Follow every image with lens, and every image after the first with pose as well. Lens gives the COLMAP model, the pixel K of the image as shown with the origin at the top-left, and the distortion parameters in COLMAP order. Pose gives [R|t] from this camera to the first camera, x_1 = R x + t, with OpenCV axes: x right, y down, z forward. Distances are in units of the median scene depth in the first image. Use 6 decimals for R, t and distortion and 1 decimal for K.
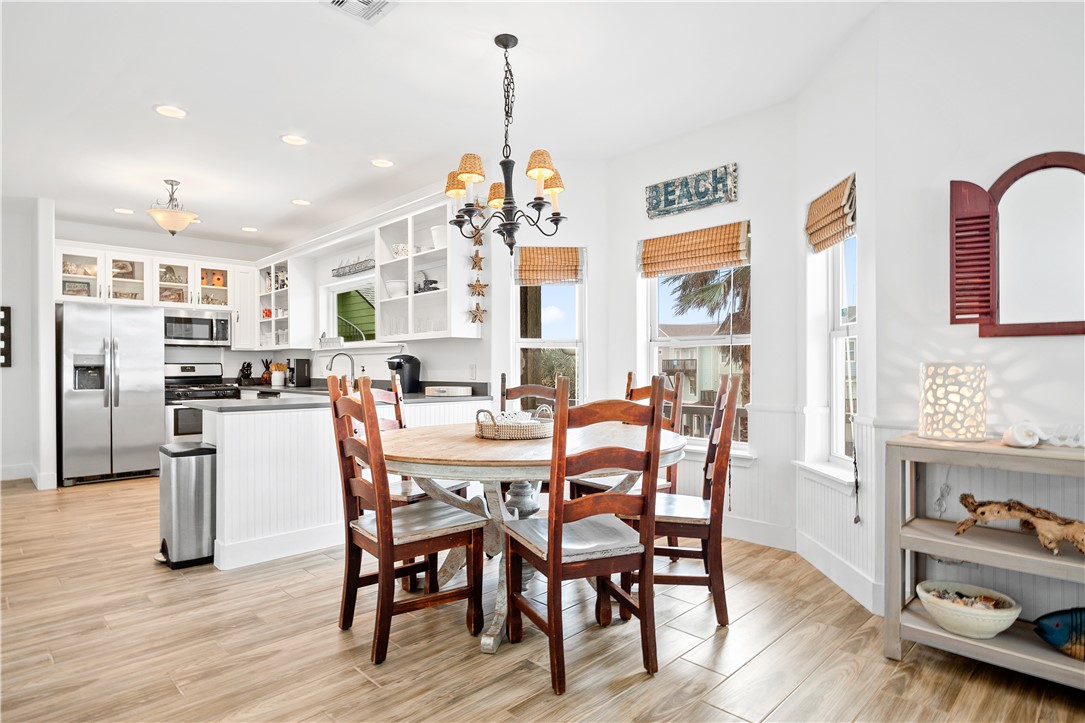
lens RADIAL K [[591.7, 0, 542.5], [0, 591.7, 361.5], [0, 0, 1]] dist [-0.005542, -0.001147]
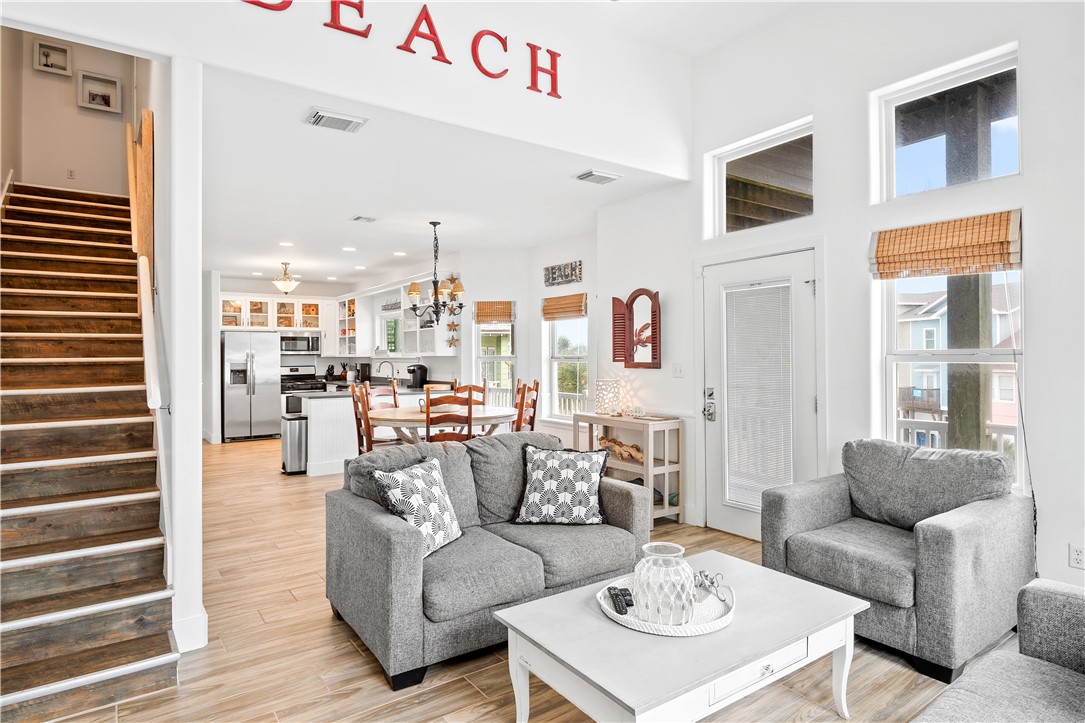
lens RADIAL K [[600.7, 0, 537.2], [0, 600.7, 343.7], [0, 0, 1]] dist [-0.002082, -0.000269]
pose [[0.987956, -0.006548, -0.154594, 0.320990], [0.005272, 0.999949, -0.008658, -0.047881], [0.154642, 0.007738, 0.987940, -0.539058]]
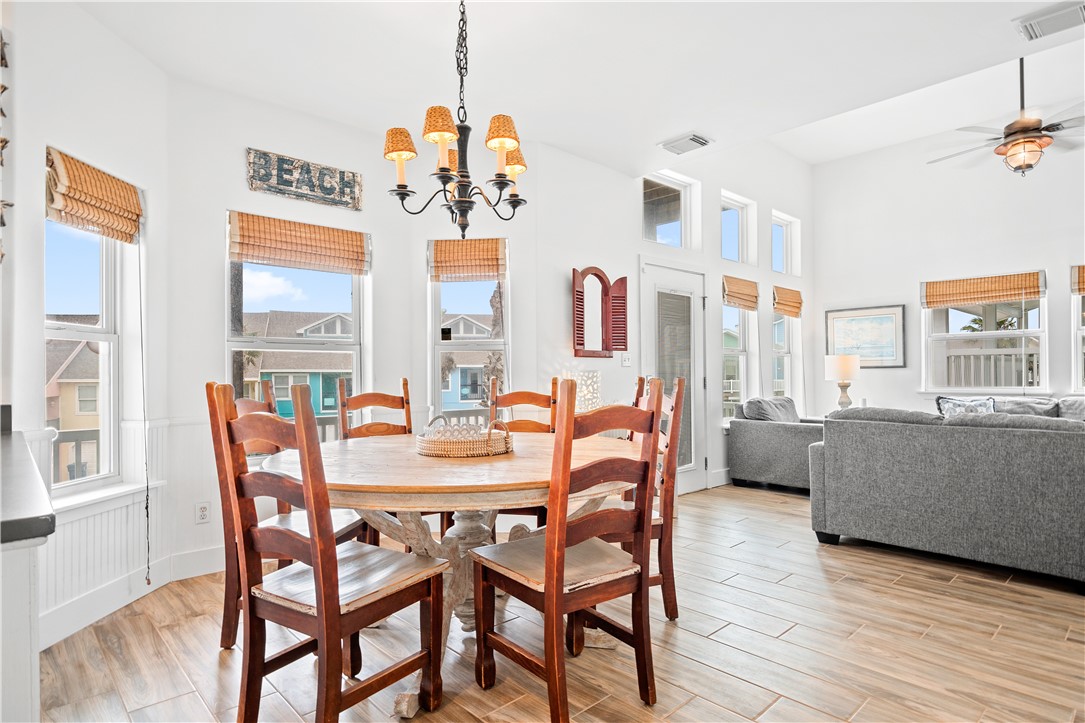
lens RADIAL K [[591.7, 0, 542.5], [0, 591.7, 361.5], [0, 0, 1]] dist [-0.005542, -0.001147]
pose [[0.018399, 0.028212, 0.999433, -0.460771], [-0.002337, 0.999600, -0.028174, 0.010920], [-0.999828, -0.001817, 0.018458, 0.449059]]
